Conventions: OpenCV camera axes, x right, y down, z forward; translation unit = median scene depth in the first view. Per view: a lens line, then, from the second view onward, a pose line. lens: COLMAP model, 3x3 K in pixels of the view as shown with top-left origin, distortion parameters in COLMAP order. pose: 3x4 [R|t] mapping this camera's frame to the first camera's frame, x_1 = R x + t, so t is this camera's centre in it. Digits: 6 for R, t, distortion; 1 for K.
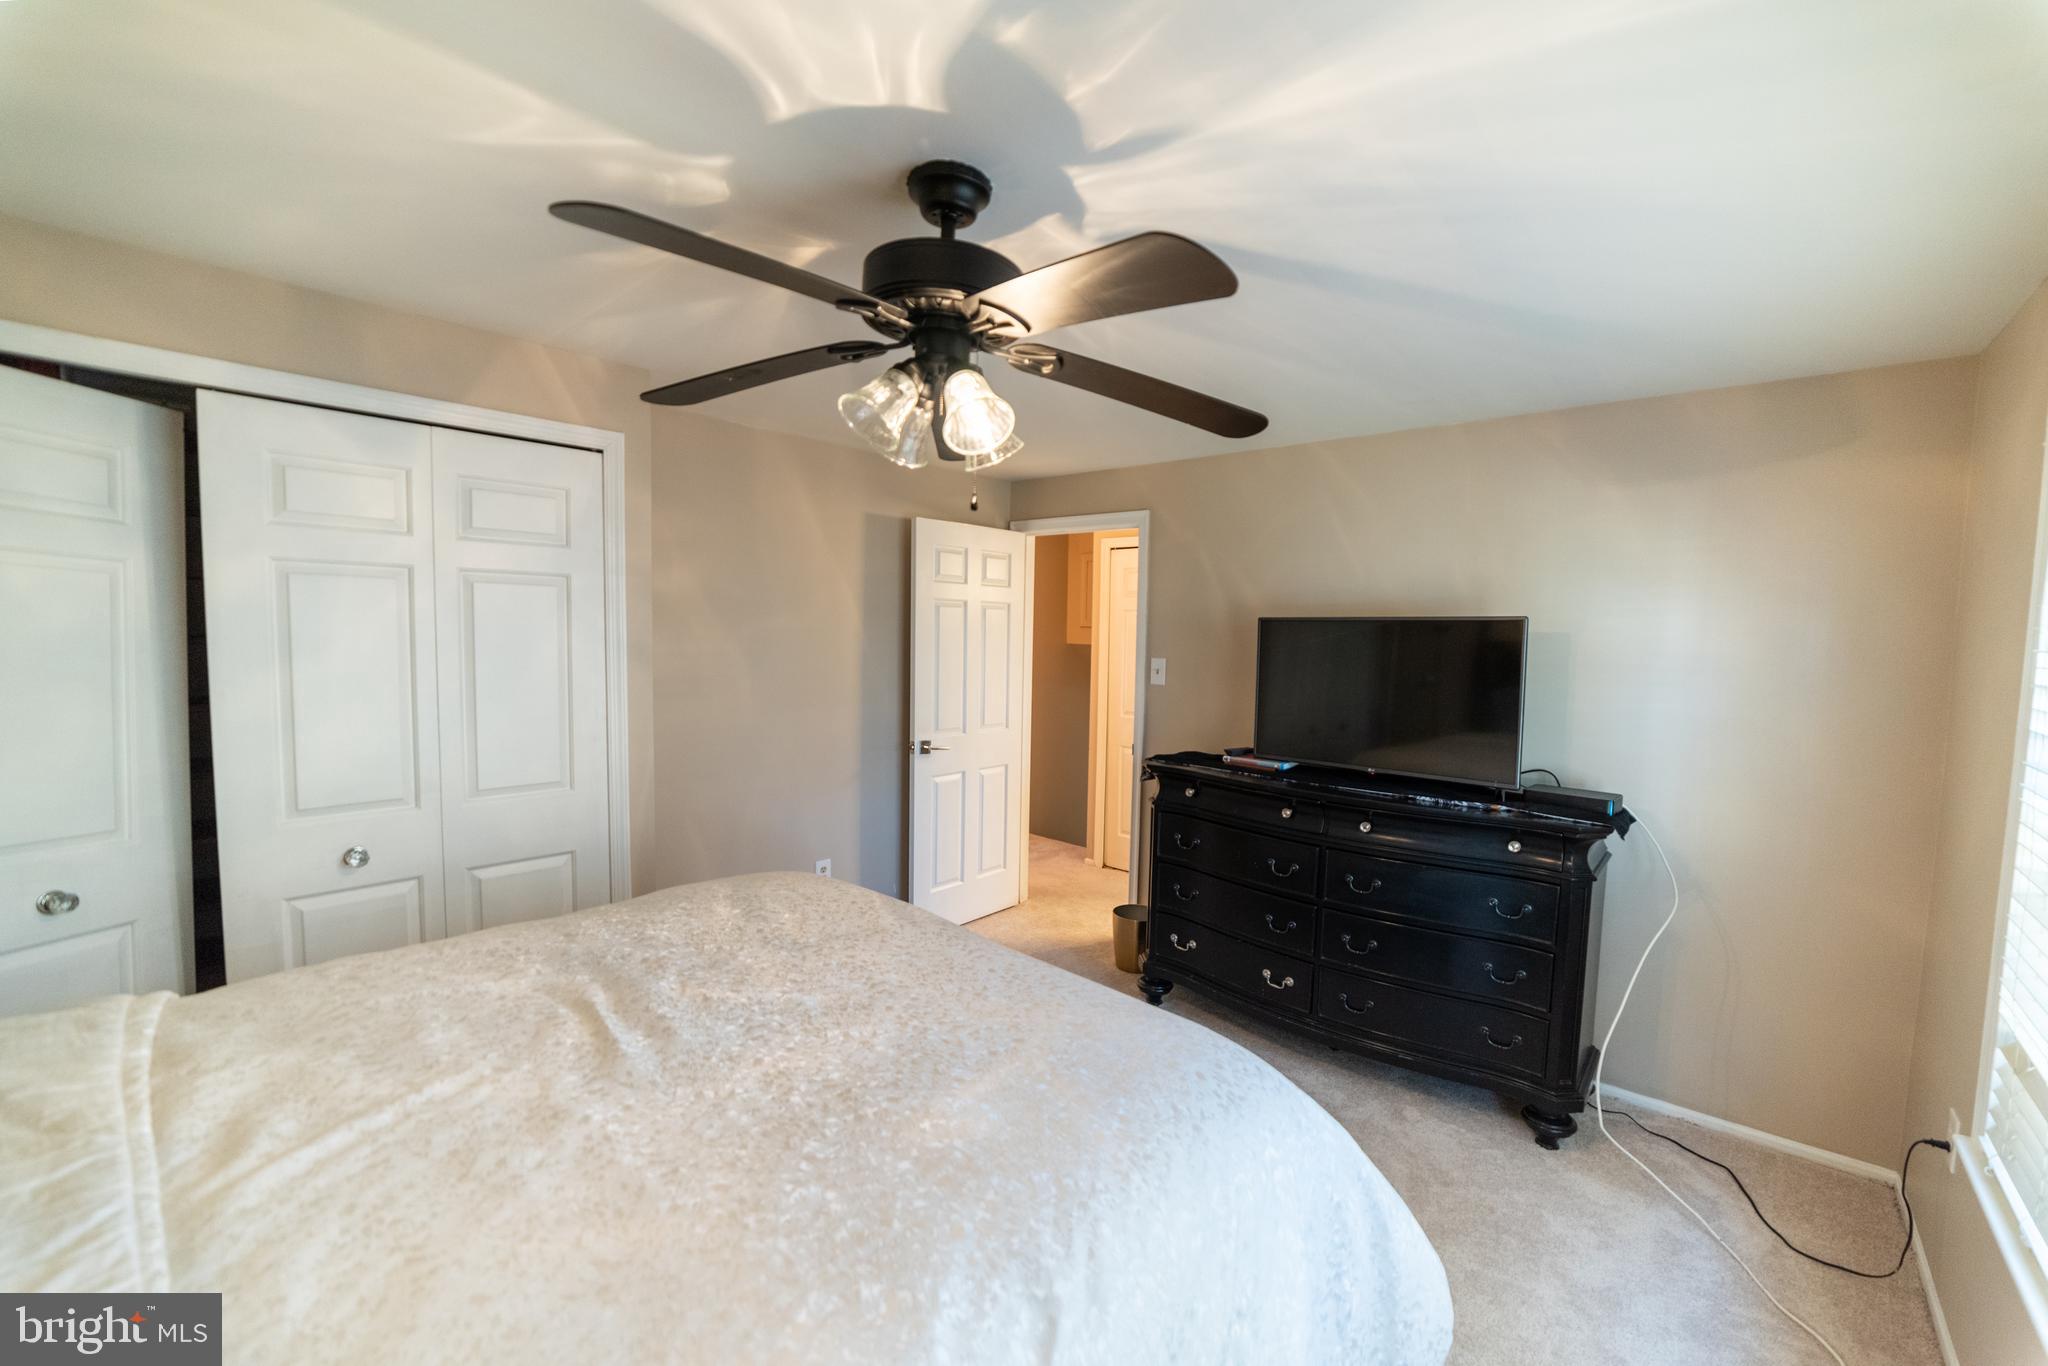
lens RADIAL K [[812.6, 0, 1040.8], [0, 812.6, 683.9], [0, 0, 1]] dist [-0.039929, 0.009939]
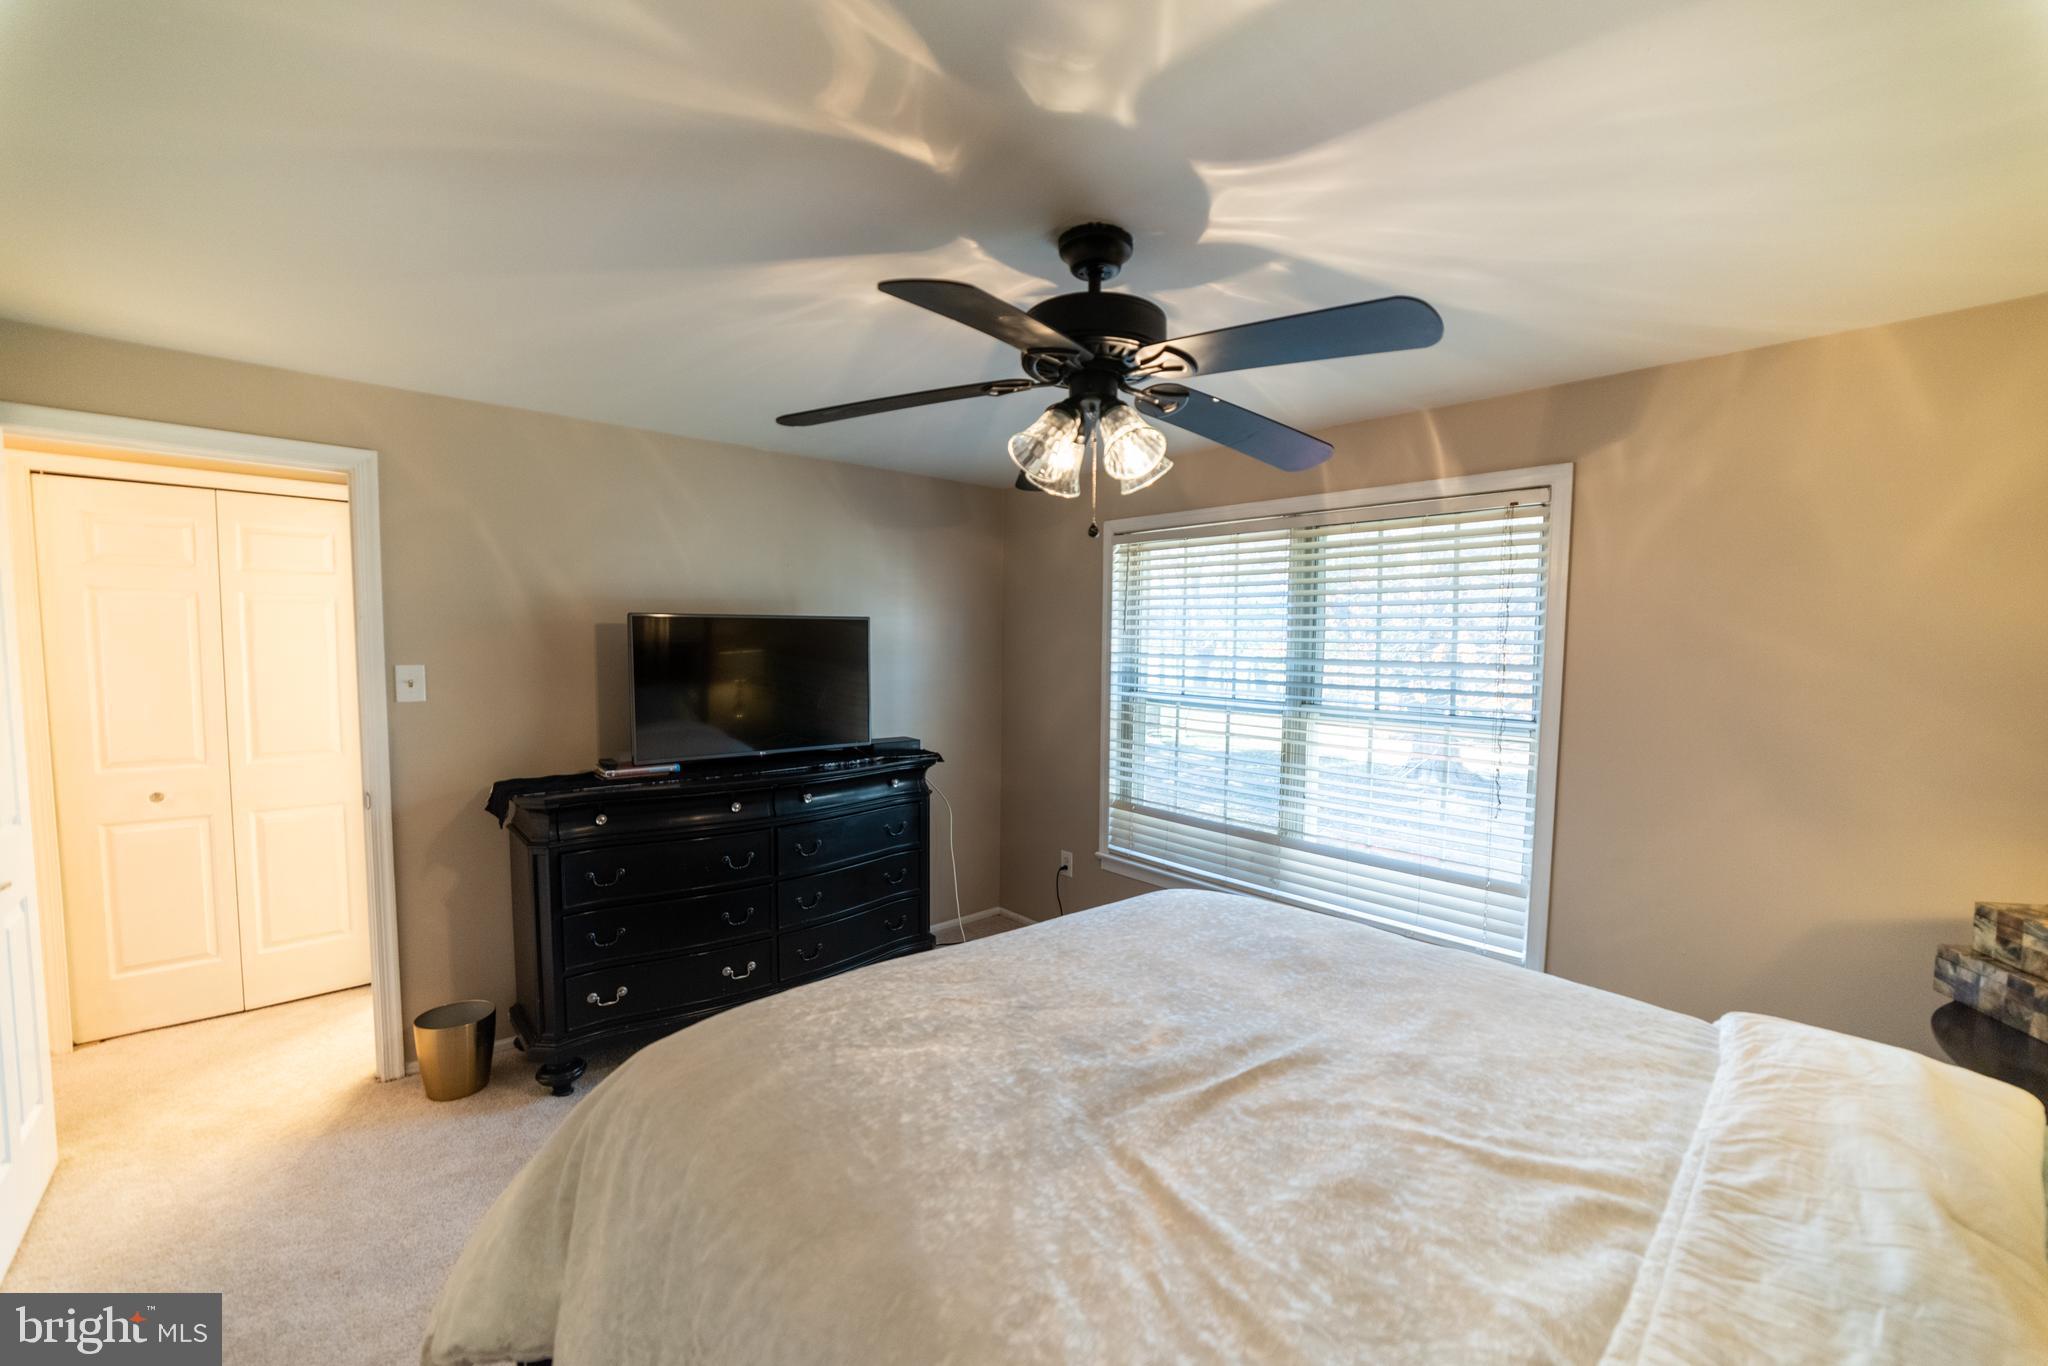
lens RADIAL K [[812.6, 0, 1040.8], [0, 812.6, 683.9], [0, 0, 1]] dist [-0.039929, 0.009939]
pose [[0.115404, -0.075632, 0.990435, -1.226026], [0.052701, 0.996159, 0.069928, -0.087637], [-0.991920, 0.044127, 0.118947, 0.924694]]
